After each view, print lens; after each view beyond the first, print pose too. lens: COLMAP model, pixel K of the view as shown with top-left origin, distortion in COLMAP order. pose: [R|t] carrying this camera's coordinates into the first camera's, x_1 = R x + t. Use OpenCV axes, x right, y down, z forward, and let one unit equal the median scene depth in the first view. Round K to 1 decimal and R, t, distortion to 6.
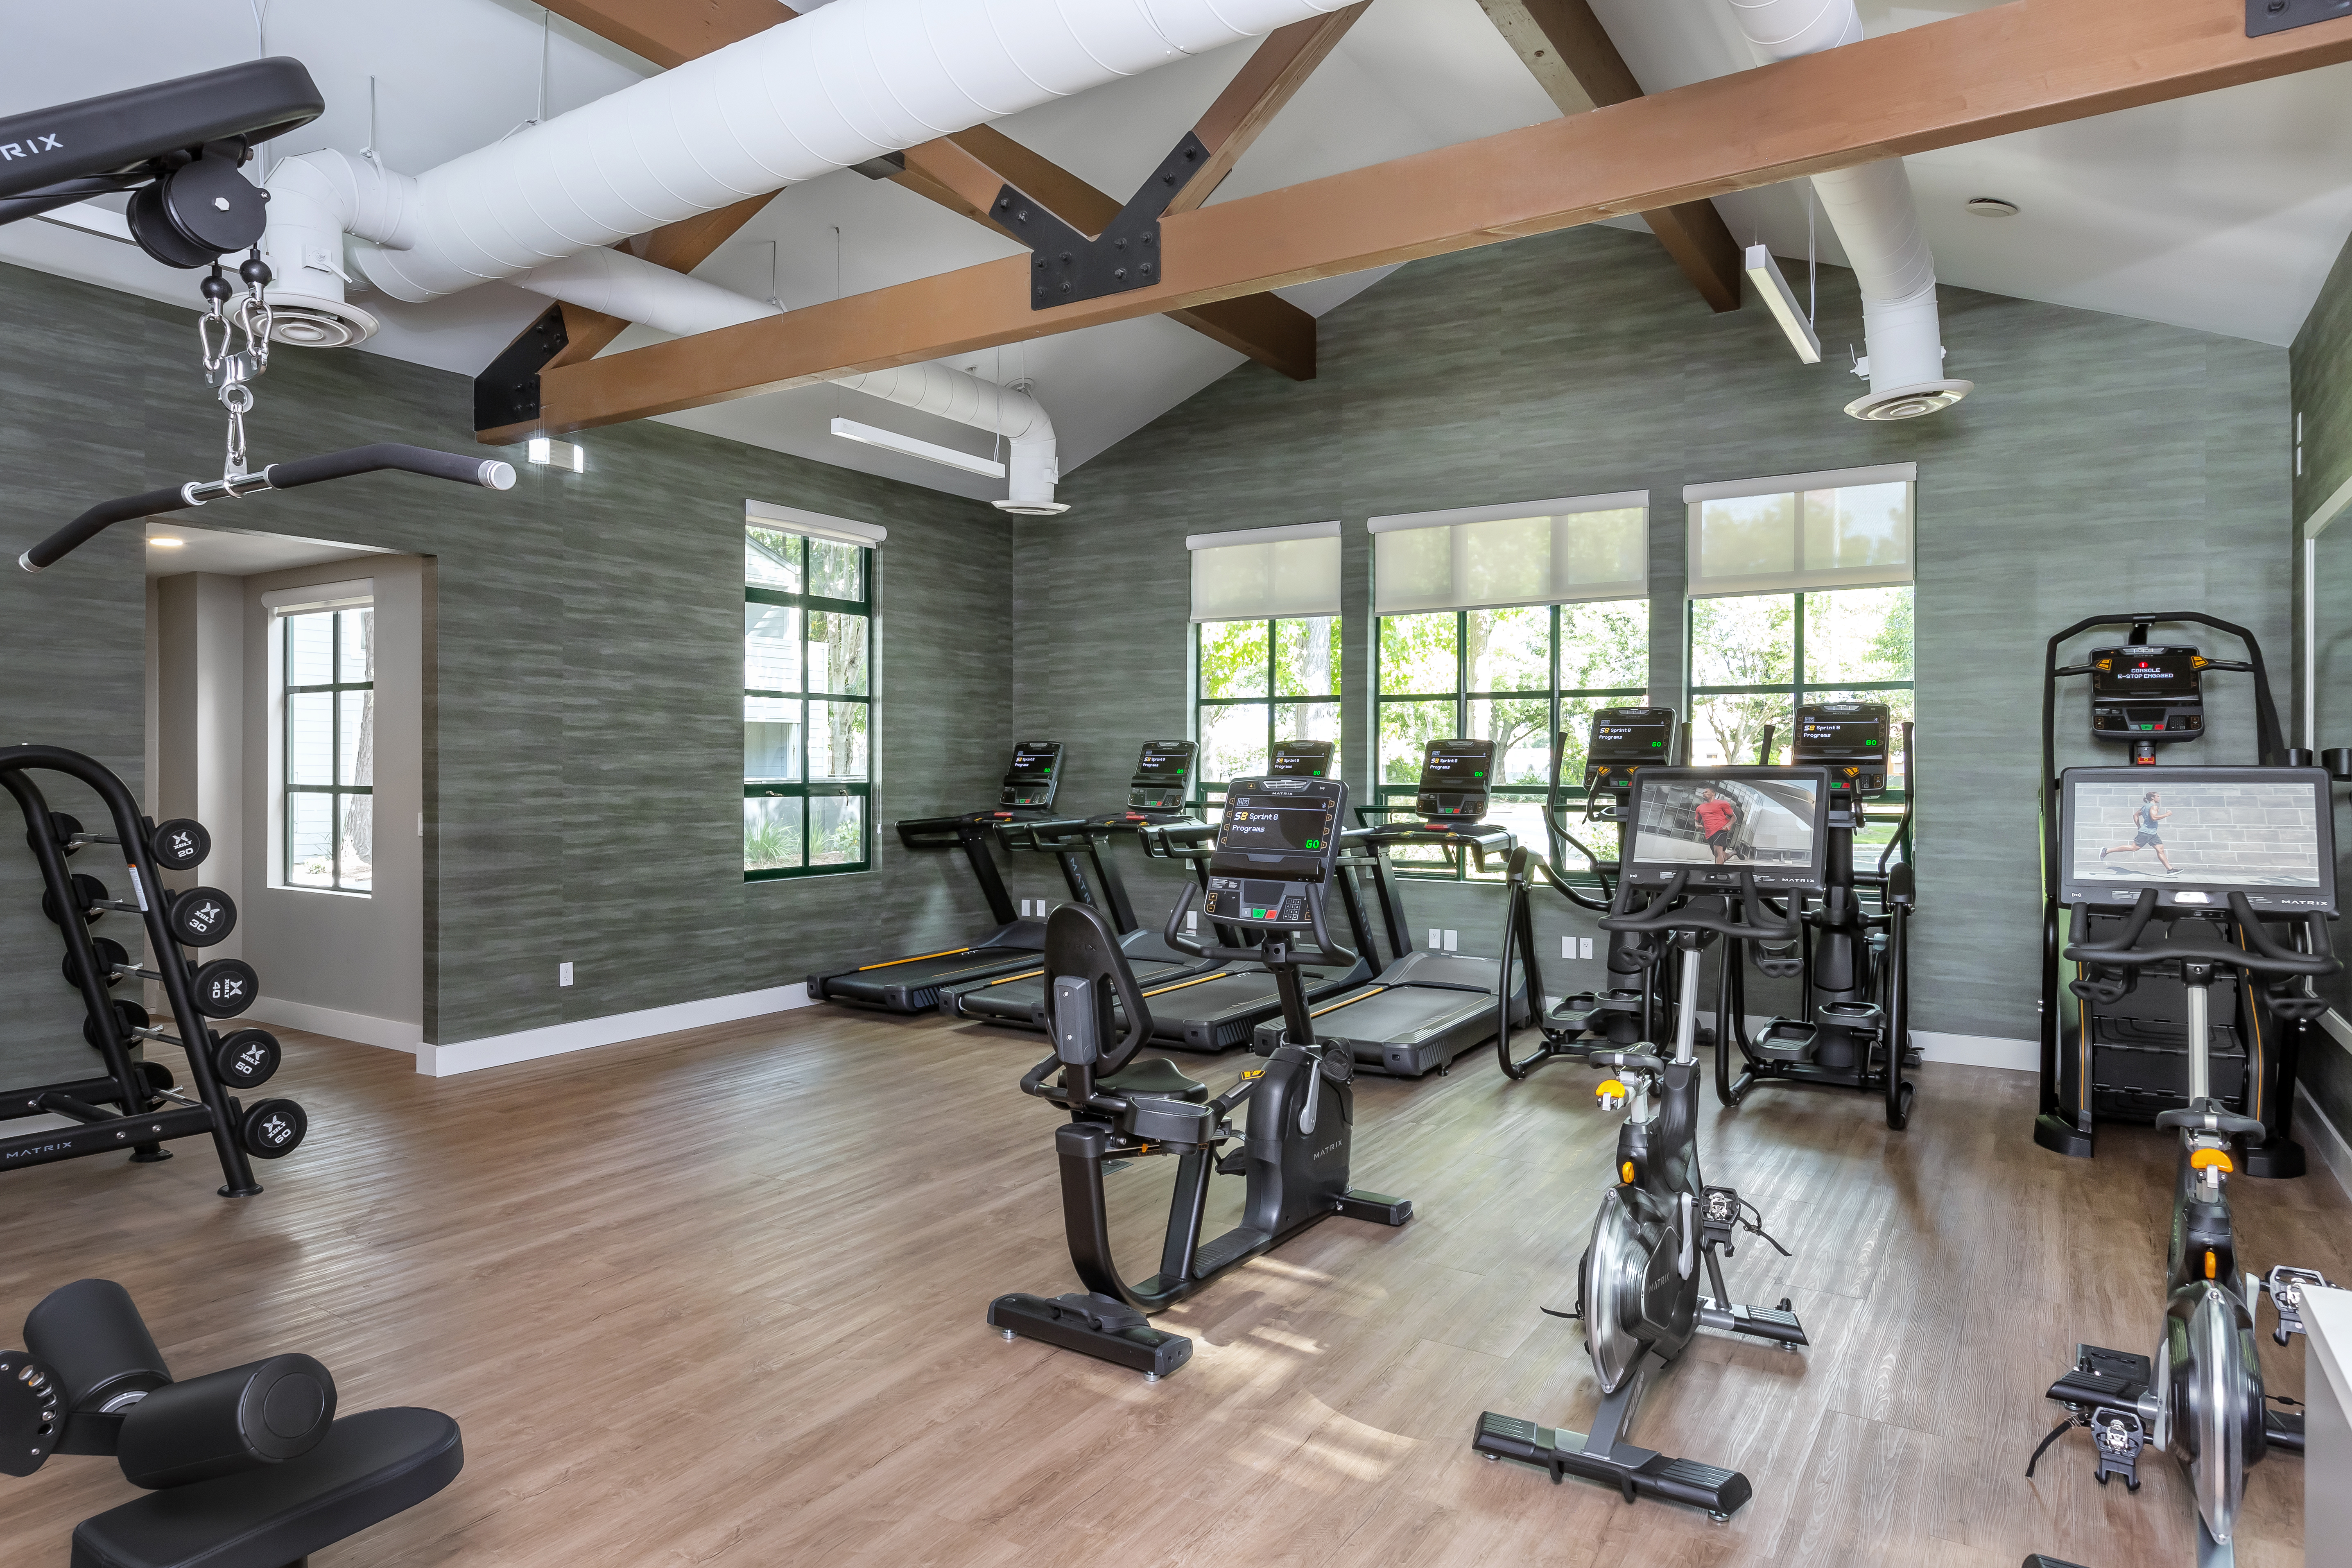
lens RADIAL K [[1415.1, 0, 1178.5], [0, 1415.1, 775.9], [0, 0, 1]] dist [0.002491, 0.000041]
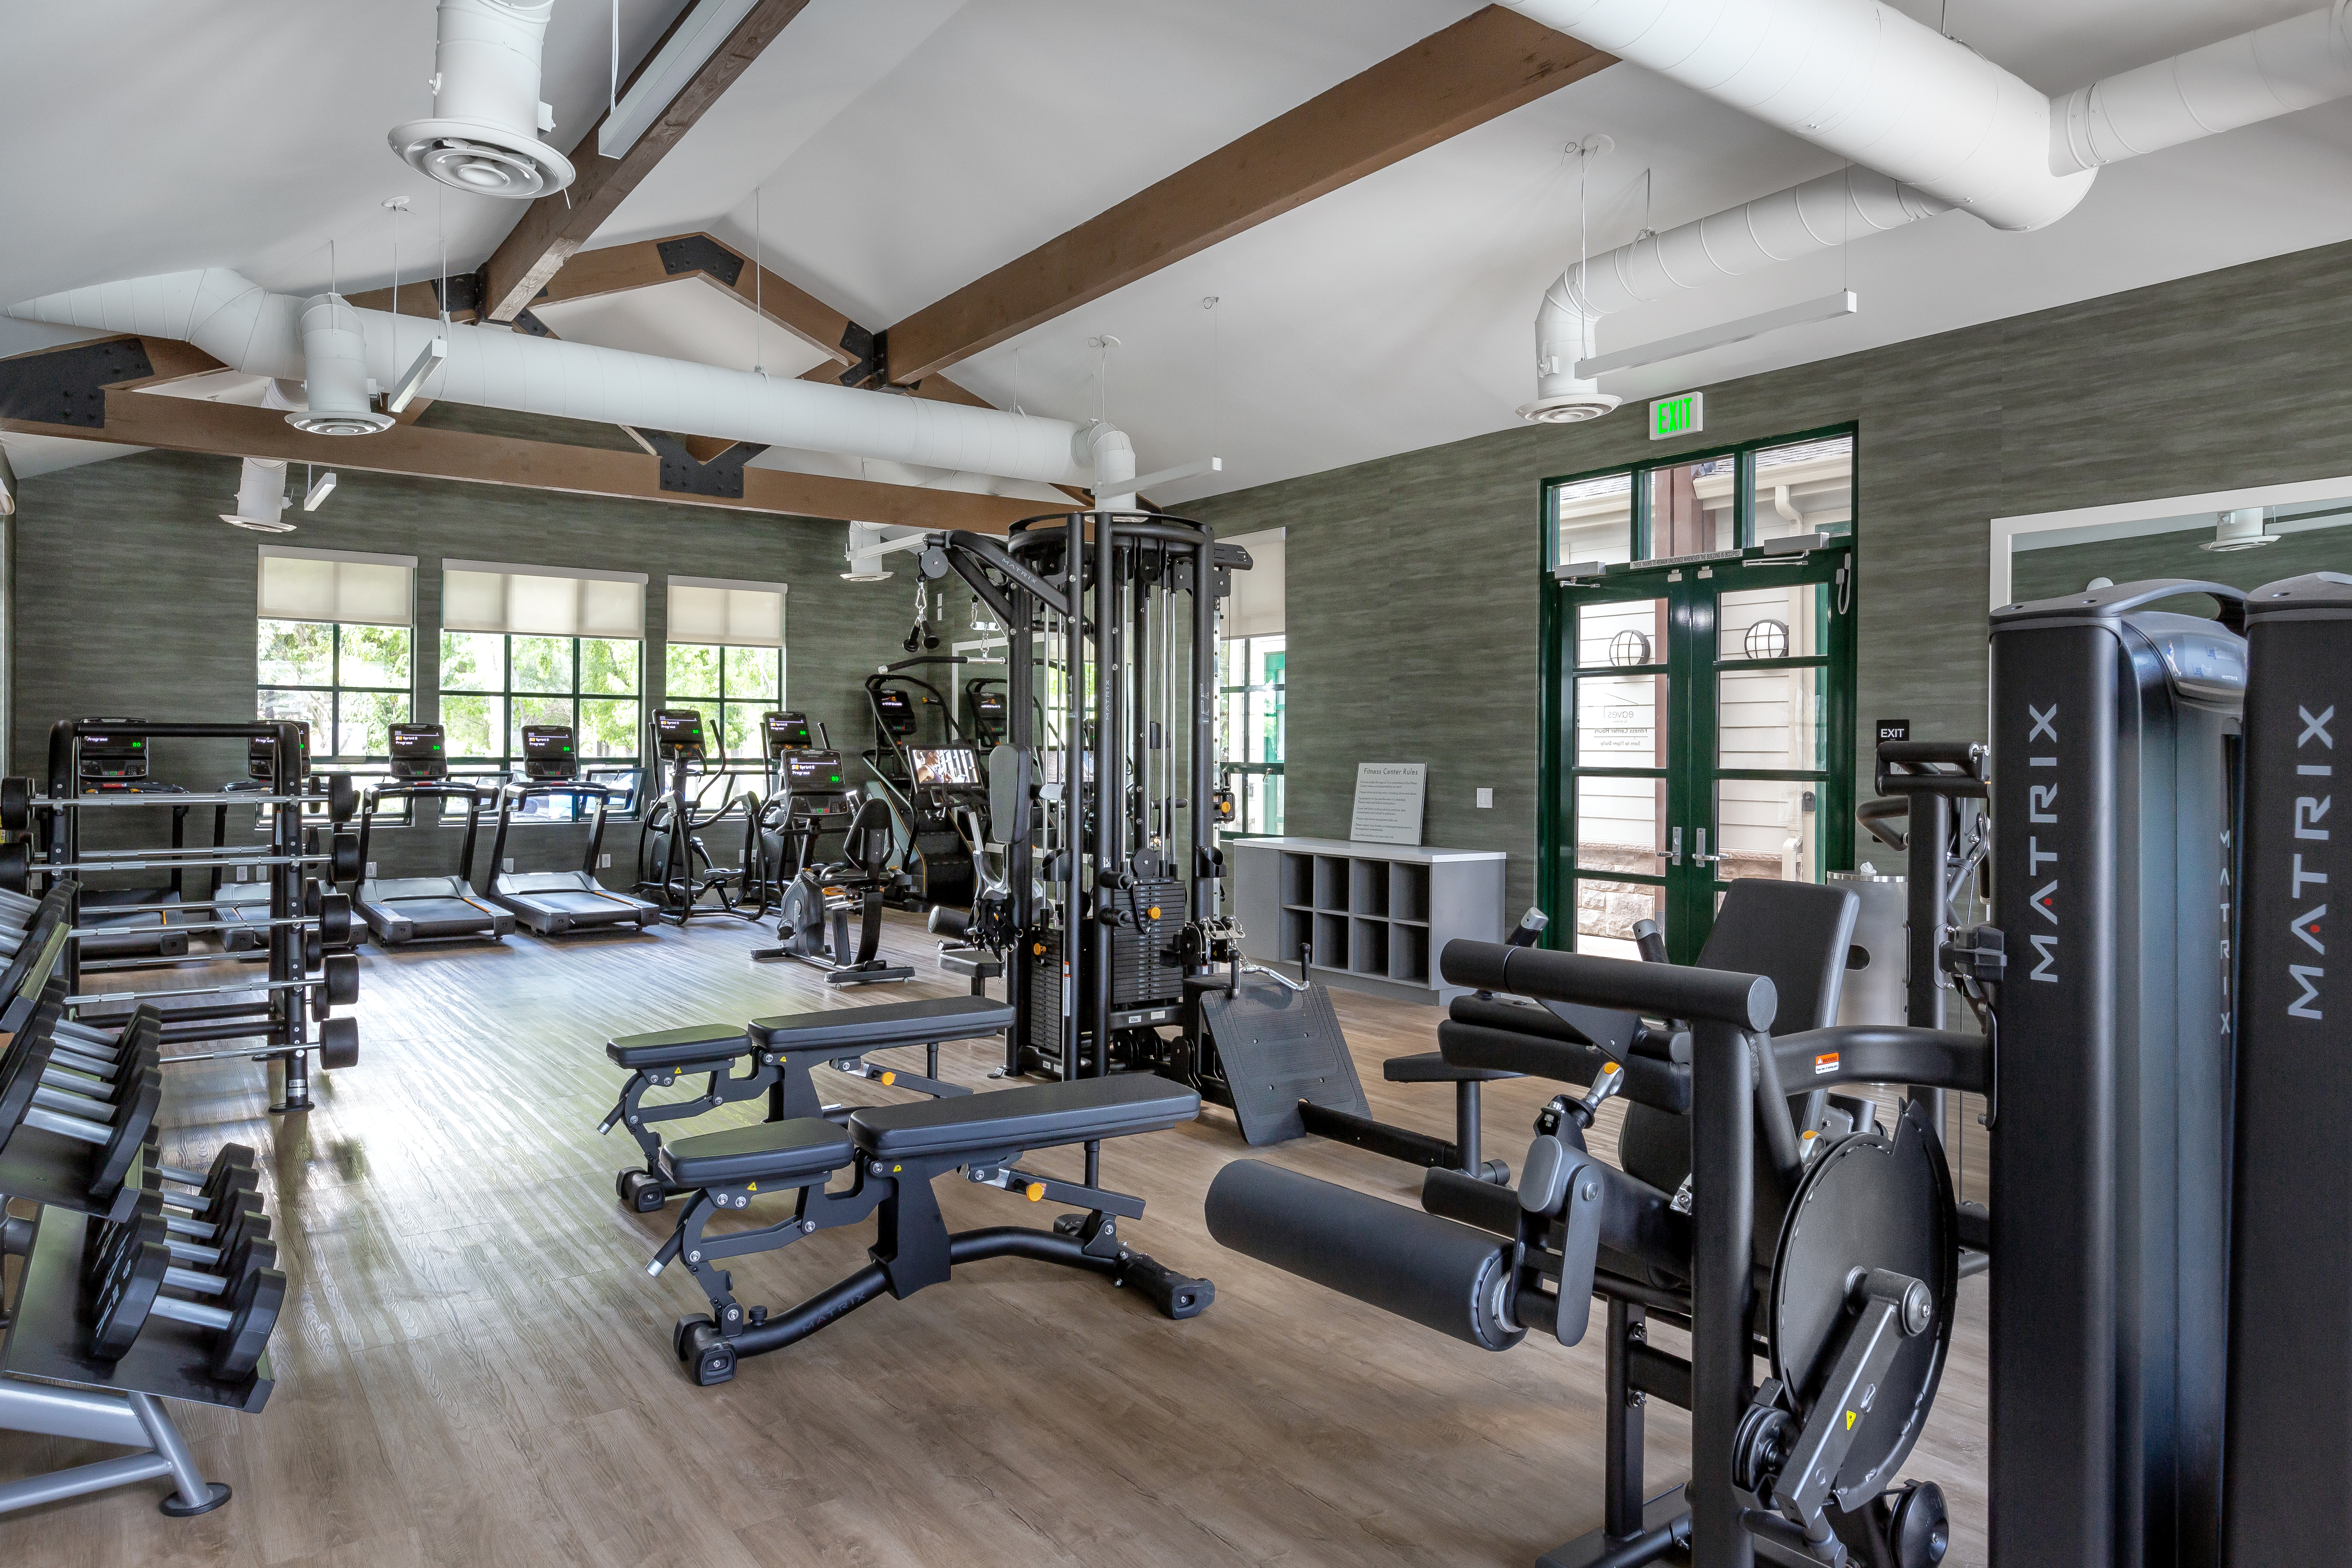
lens RADIAL K [[1466.8, 0, 1182.6], [0, 1466.8, 770.0], [0, 0, 1]] dist [-0.007966, 0.000610]
pose [[0.362966, -0.007305, 0.931774, -0.855512], [0.001032, 0.999972, 0.007437, 0.007775], [-0.931802, -0.001738, 0.362963, -0.146479]]
